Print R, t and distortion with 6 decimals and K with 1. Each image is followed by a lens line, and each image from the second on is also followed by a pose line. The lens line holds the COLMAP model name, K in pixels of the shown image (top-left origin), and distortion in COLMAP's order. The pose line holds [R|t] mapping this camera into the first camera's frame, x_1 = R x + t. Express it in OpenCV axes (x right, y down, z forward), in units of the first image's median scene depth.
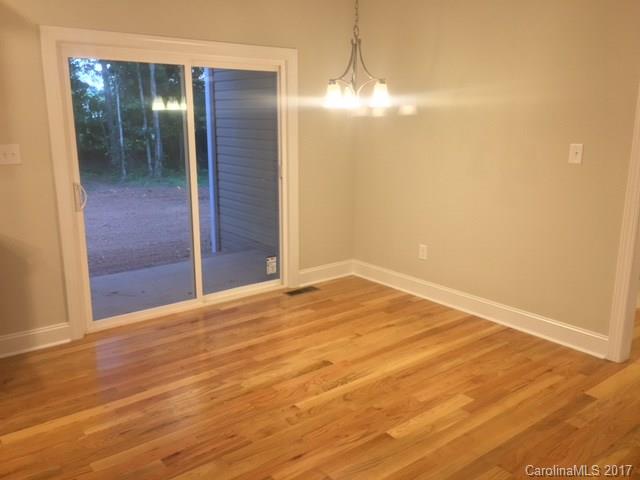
lens RADIAL K [[549.1, 0, 320.5], [0, 549.1, 233.7], [0, 0, 1]] dist [0.061901, -0.068863]
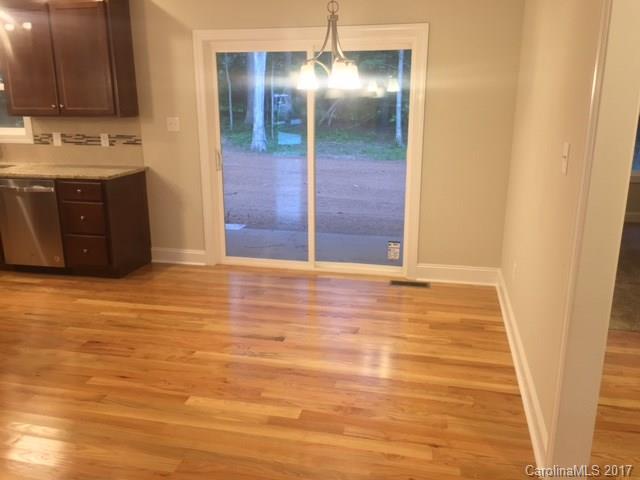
lens RADIAL K [[549.1, 0, 322.4], [0, 549.1, 237.8], [0, 0, 1]] dist [0.061901, -0.068863]
pose [[0.620188, 0.194590, -0.759935, 0.726524], [-0.162452, 0.979604, 0.118261, -0.076856], [0.767447, 0.050109, 0.639151, 0.351534]]
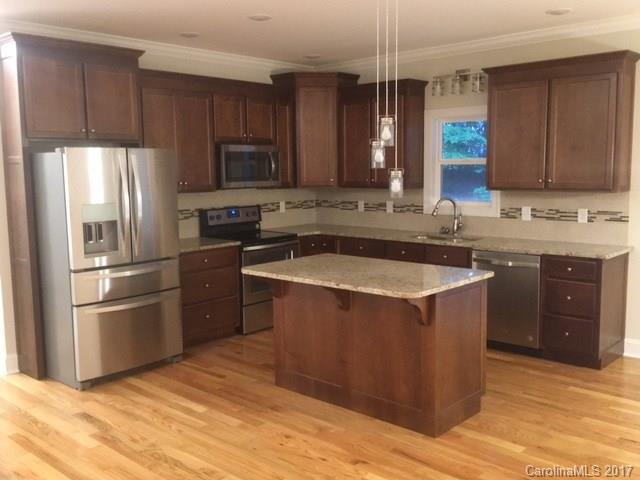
lens RADIAL K [[631.1, 0, 320.8], [0, 631.1, 240.6], [0, 0, 1]] dist [0.033598, 0.000000]
pose [[0.159207, 0.116922, -0.980297, 0.646168], [-0.198852, 0.976409, 0.084163, -0.014967], [0.967011, 0.181535, 0.178702, -0.010521]]
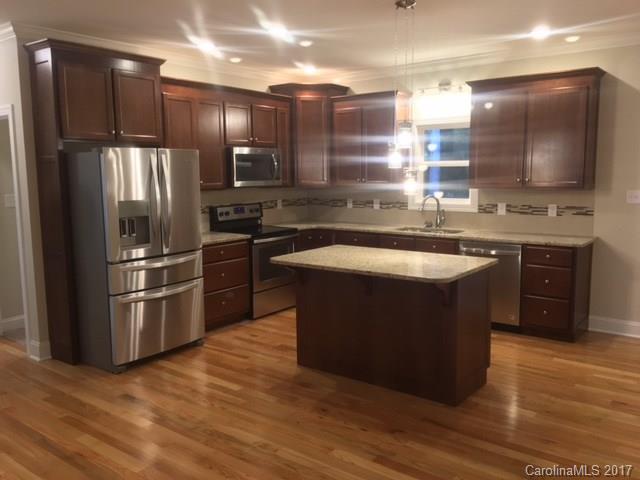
lens RADIAL K [[549.1, 0, 321.2], [0, 549.1, 239.0], [0, 0, 1]] dist [0.061901, -0.068863]
pose [[0.245430, 0.120490, -0.961897, 0.584561], [-0.198253, 0.977513, 0.071861, 0.020855], [0.948926, 0.173063, 0.263798, -0.131671]]
